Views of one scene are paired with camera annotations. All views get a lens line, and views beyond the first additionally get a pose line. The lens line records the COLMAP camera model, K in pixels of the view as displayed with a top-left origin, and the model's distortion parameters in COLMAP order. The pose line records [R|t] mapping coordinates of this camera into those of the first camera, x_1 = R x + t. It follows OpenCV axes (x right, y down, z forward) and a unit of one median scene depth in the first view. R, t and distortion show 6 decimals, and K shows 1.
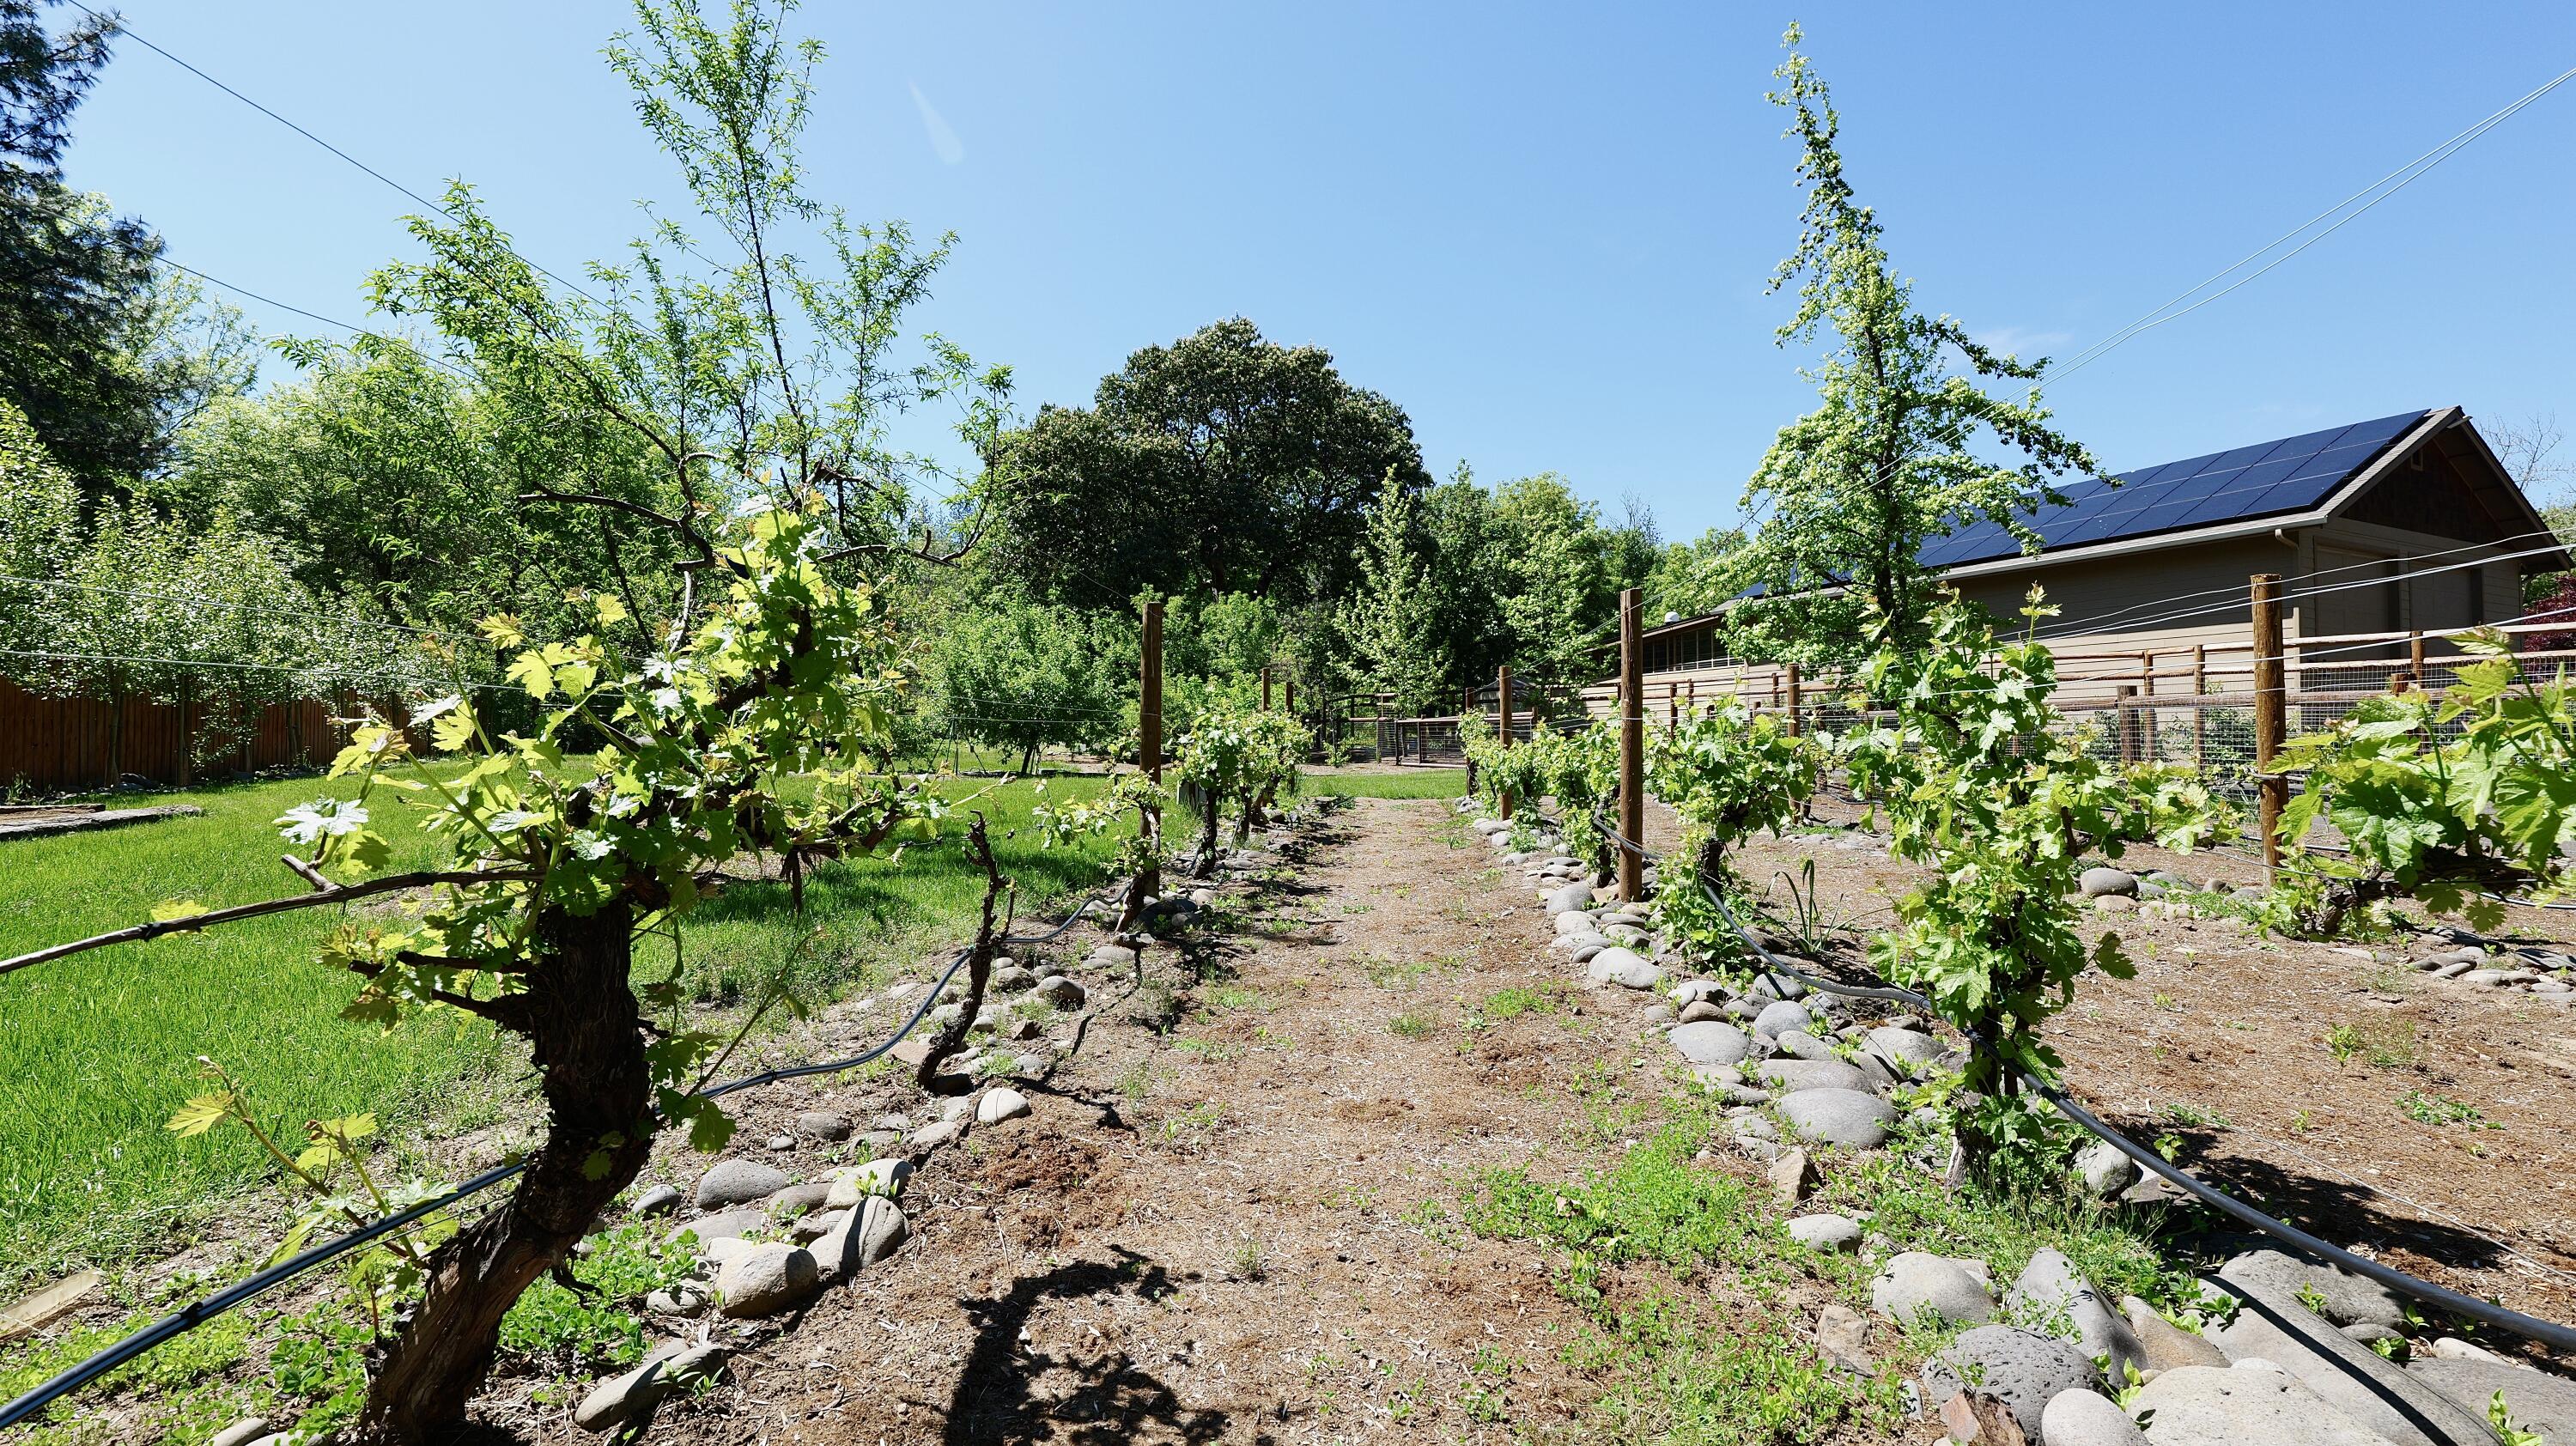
lens RADIAL K [[1041.6, 0, 1288.0], [0, 1041.6, 723.0], [0, 0, 1]] dist [-0.009927, 0.000025]
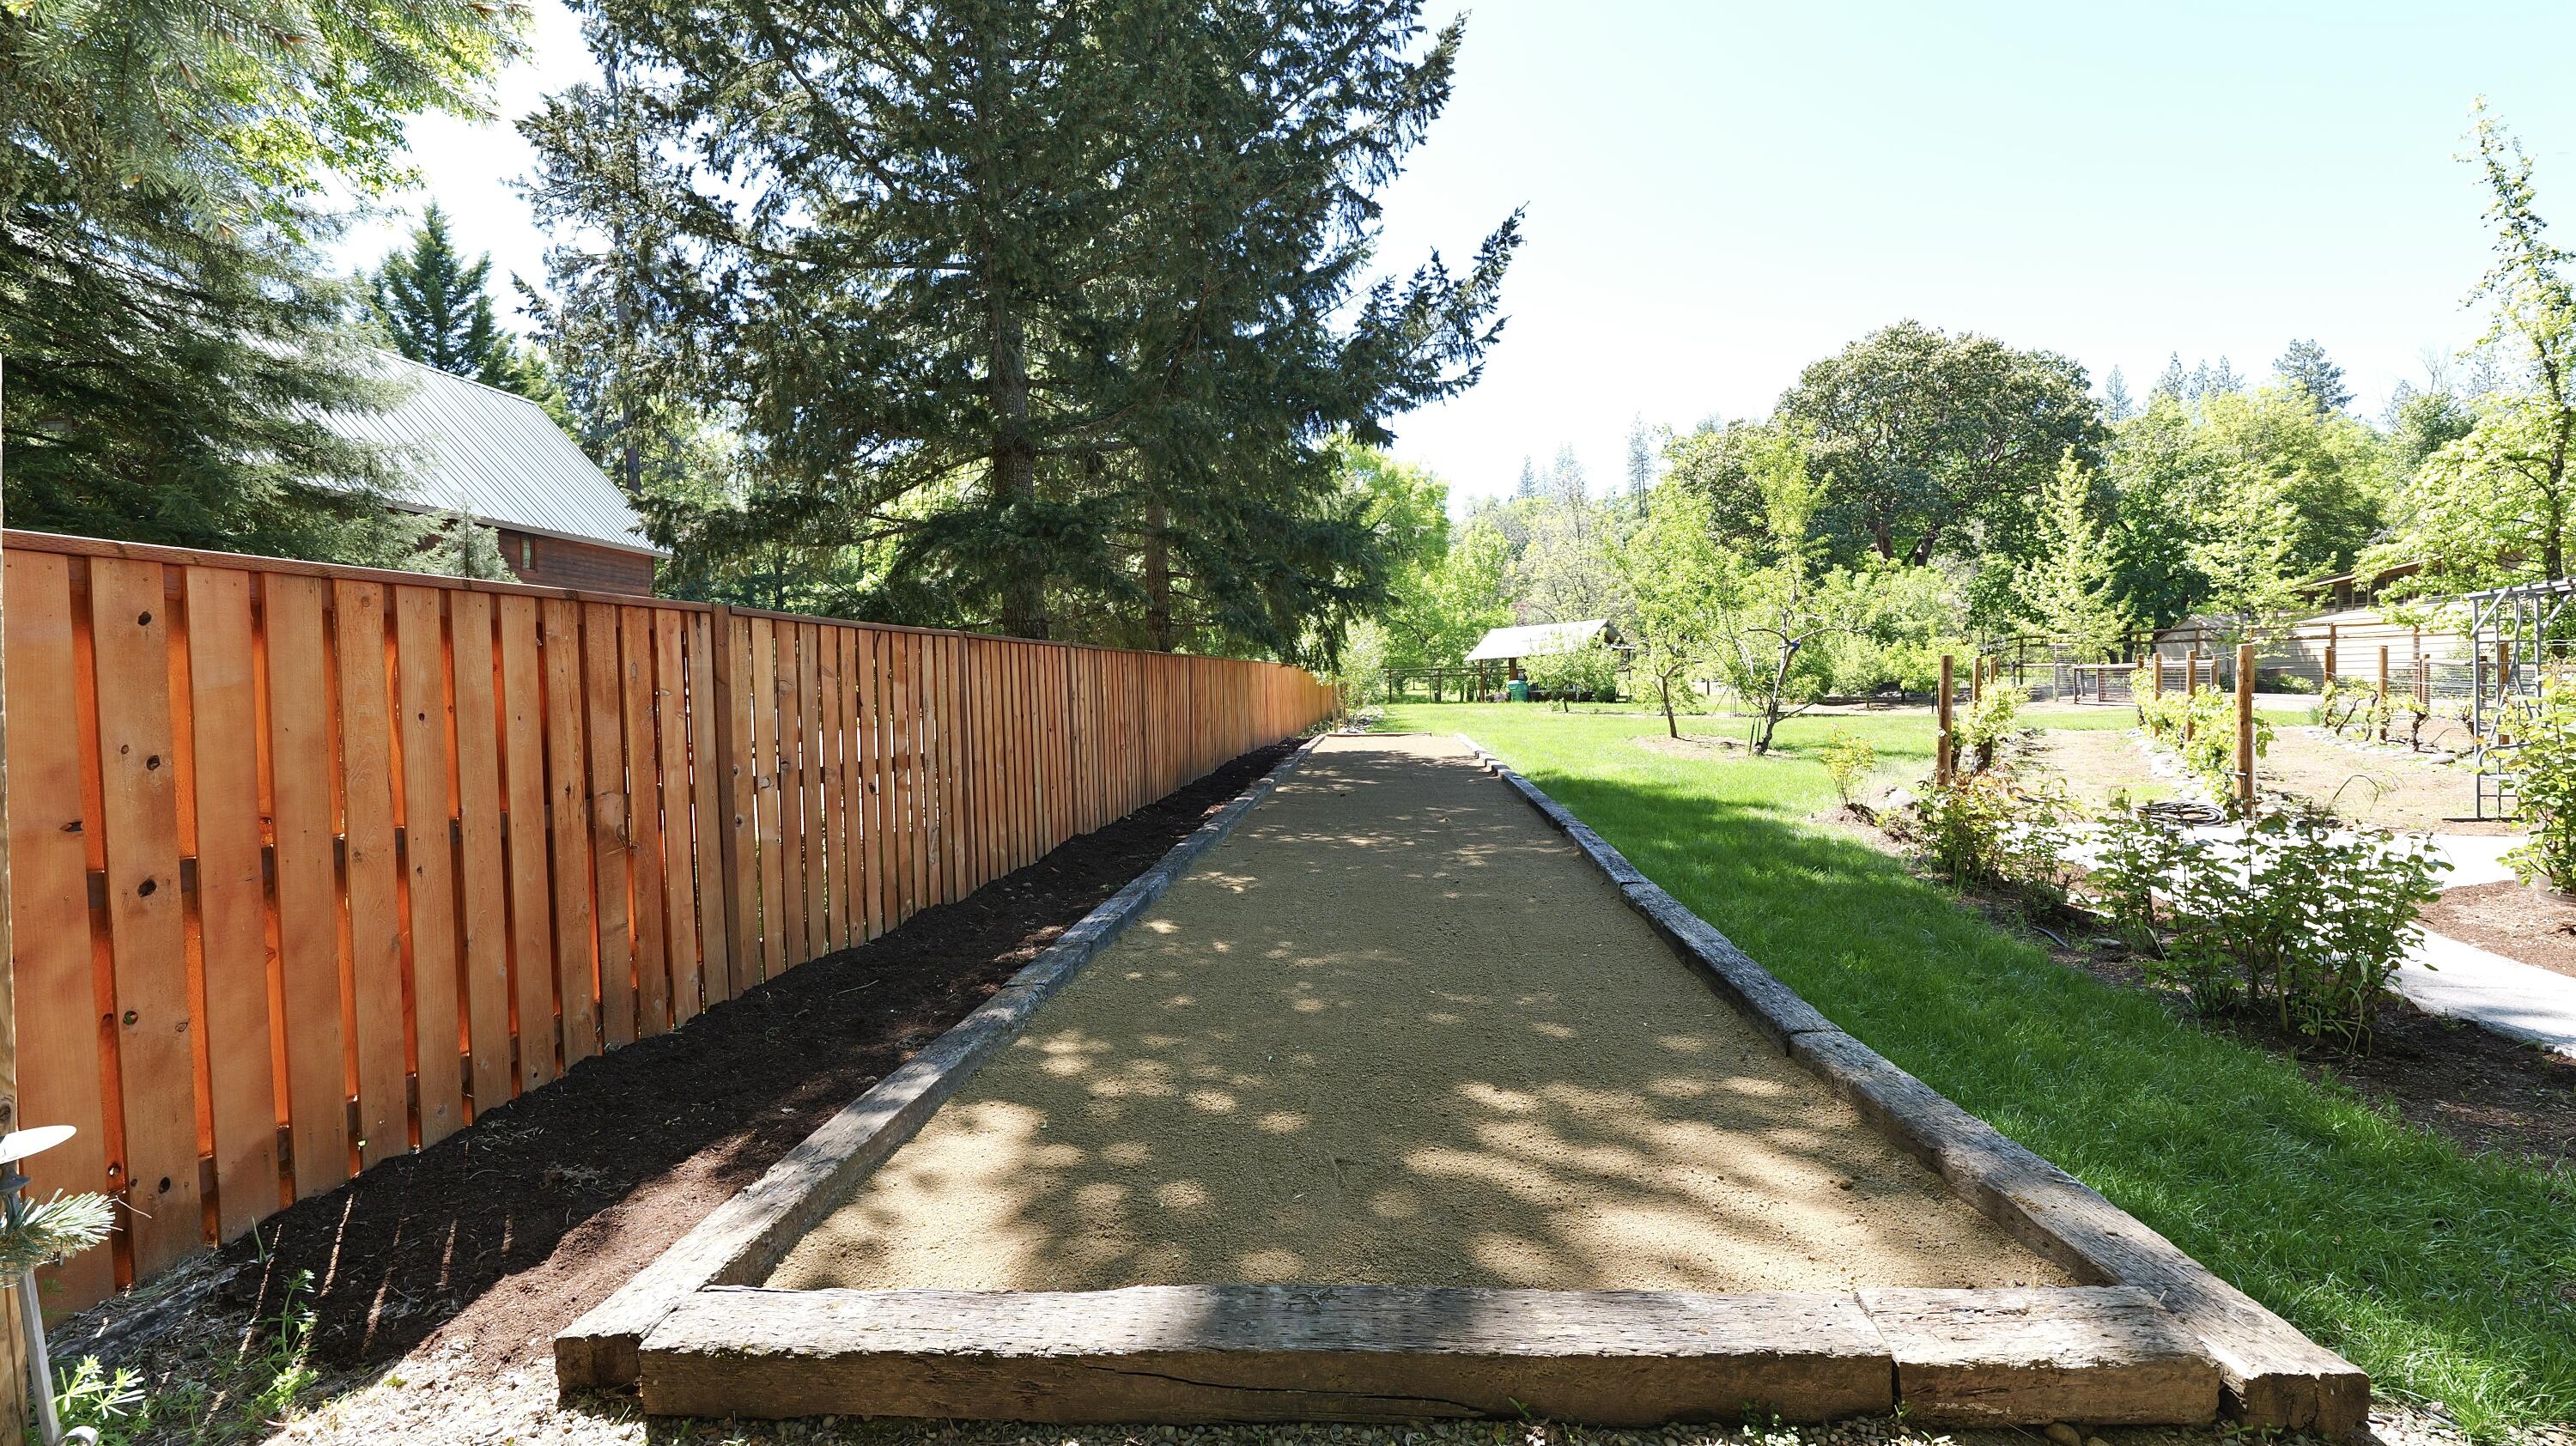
lens RADIAL K [[1041.6, 0, 1288.0], [0, 1041.6, 723.0], [0, 0, 1]] dist [-0.009927, 0.000025]
pose [[0.857746, -0.005101, -0.514048, -0.054122], [0.036701, 0.998007, 0.051337, -0.027856], [0.512762, -0.062900, 0.856224, -0.438204]]
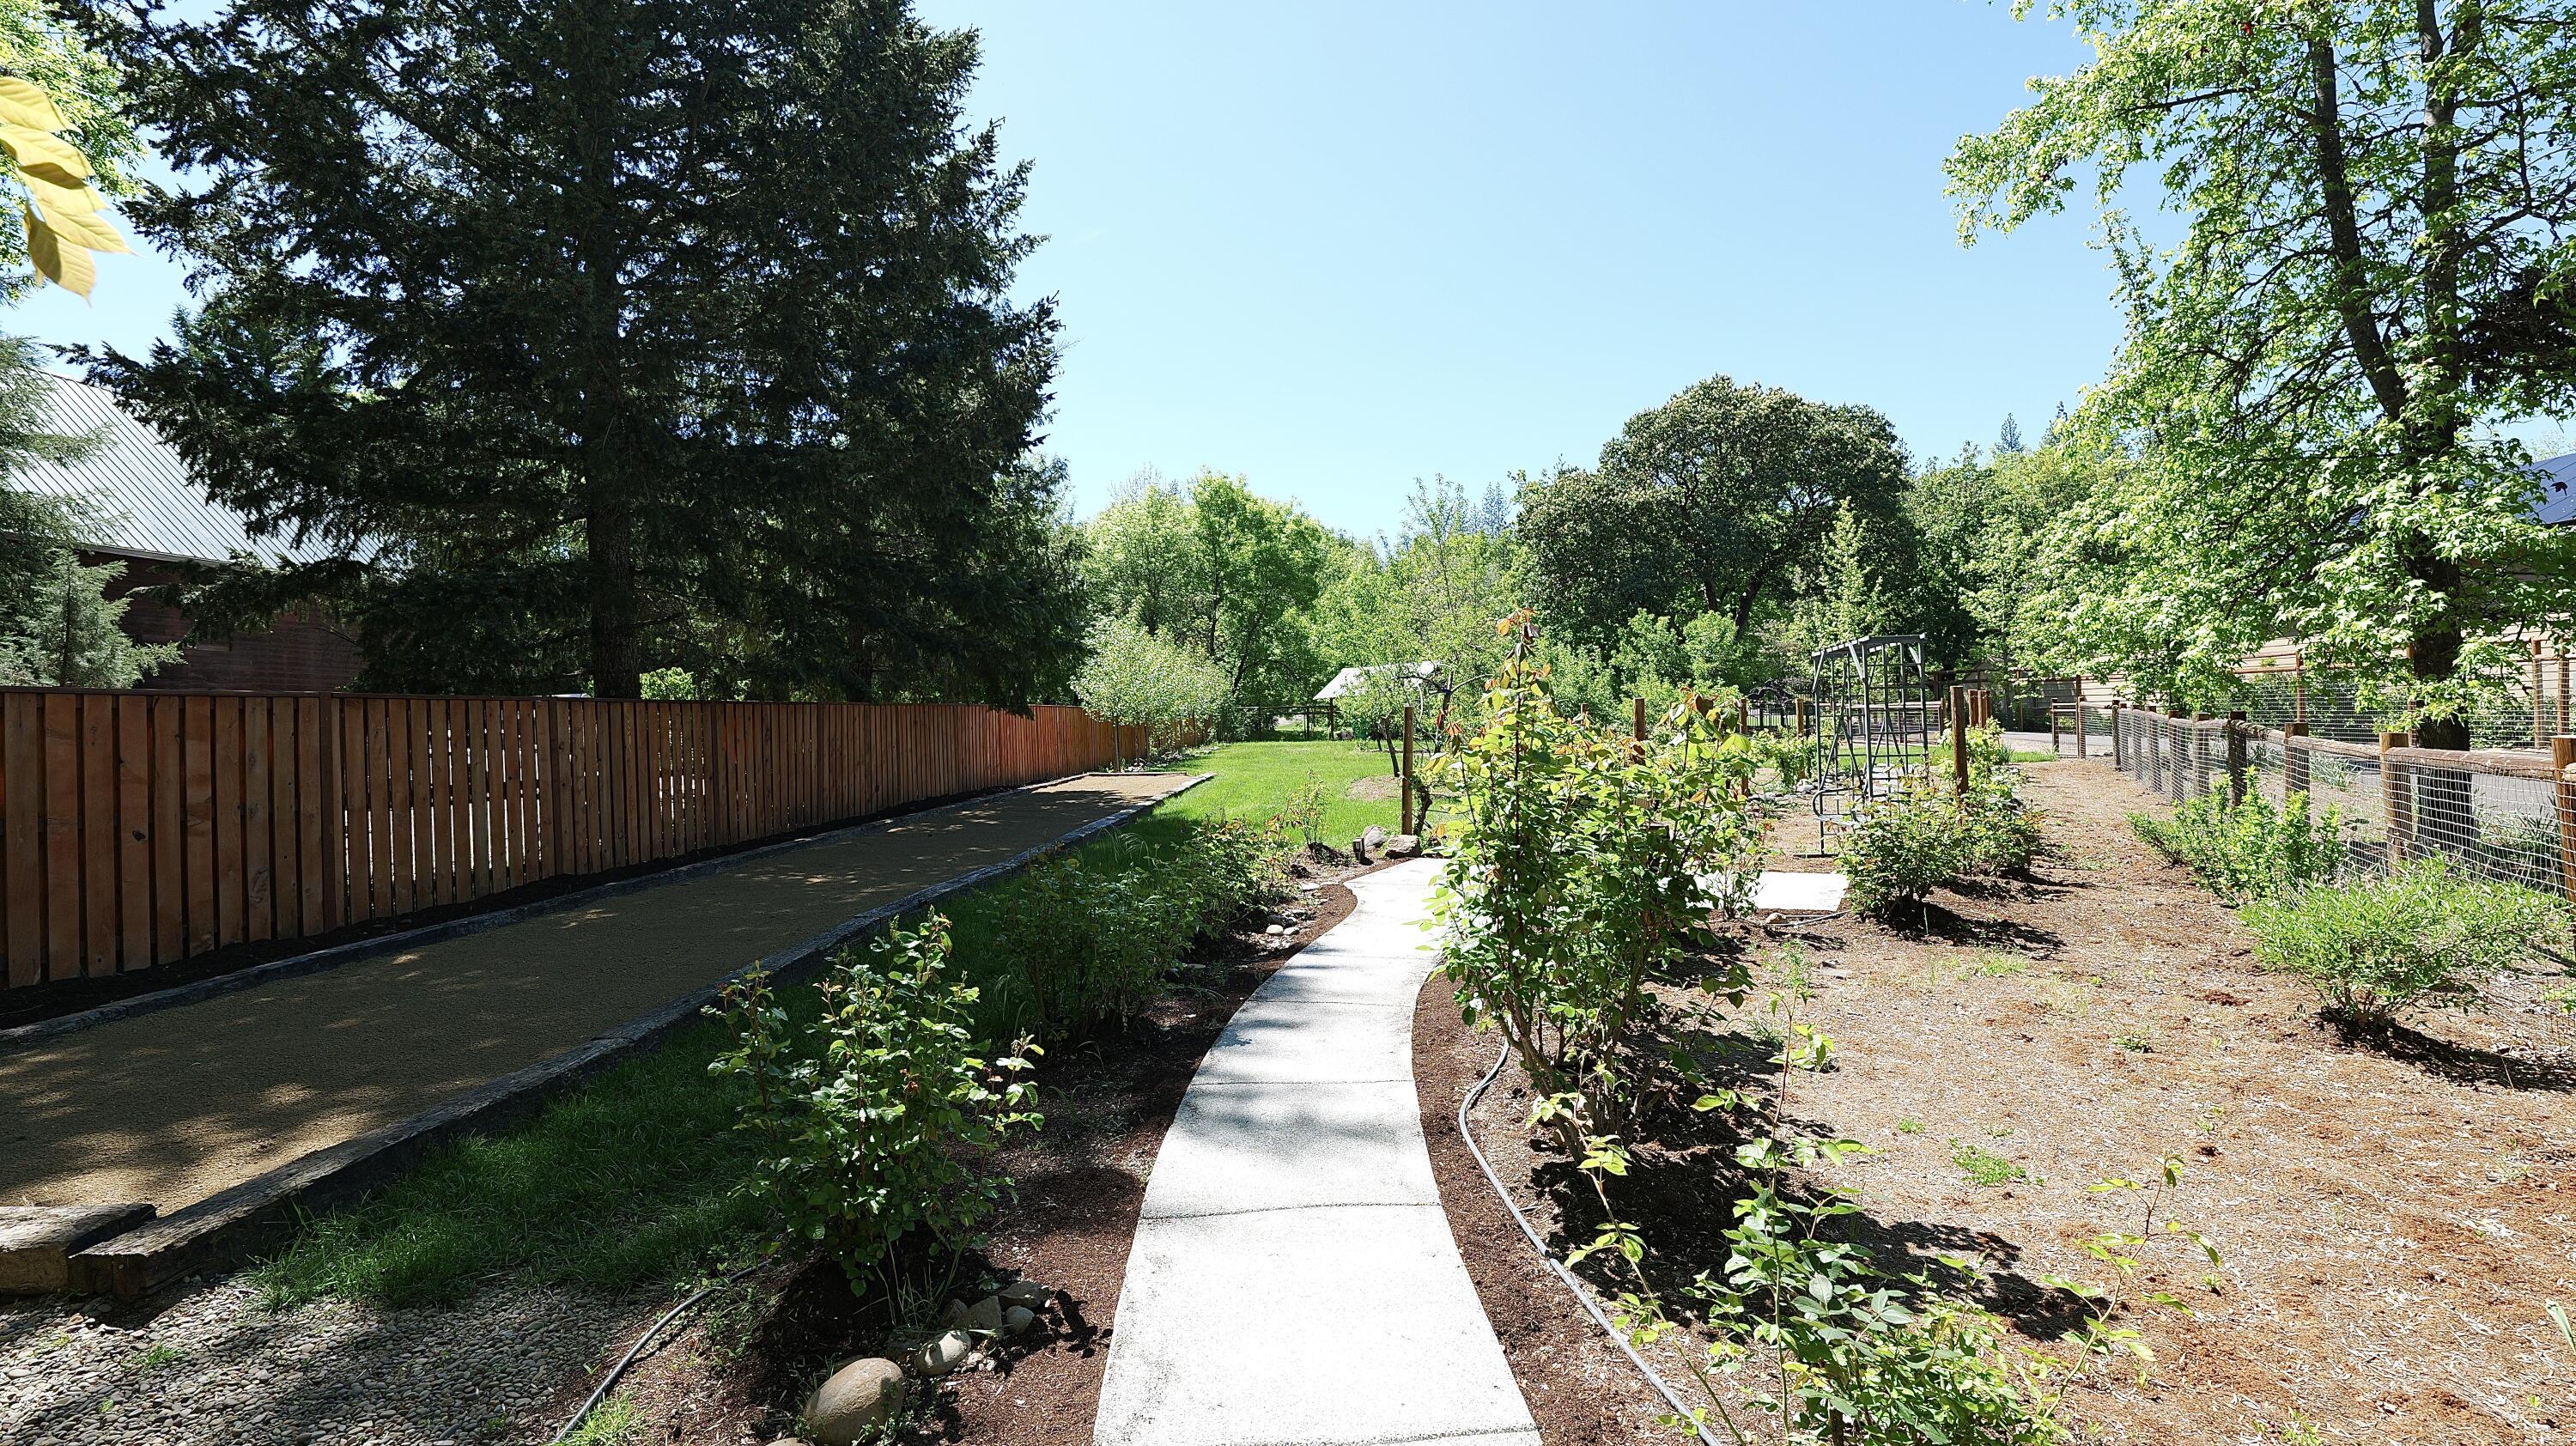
lens RADIAL K [[1048.4, 0, 1288.0], [0, 1048.4, 709.9], [0, 0, 1]] dist [-0.012652, 0.000152]
pose [[0.876537, -0.028414, -0.480495, 0.104267], [0.036259, 0.999318, 0.007052, -0.027514], [0.479967, -0.023604, 0.876969, -0.383006]]
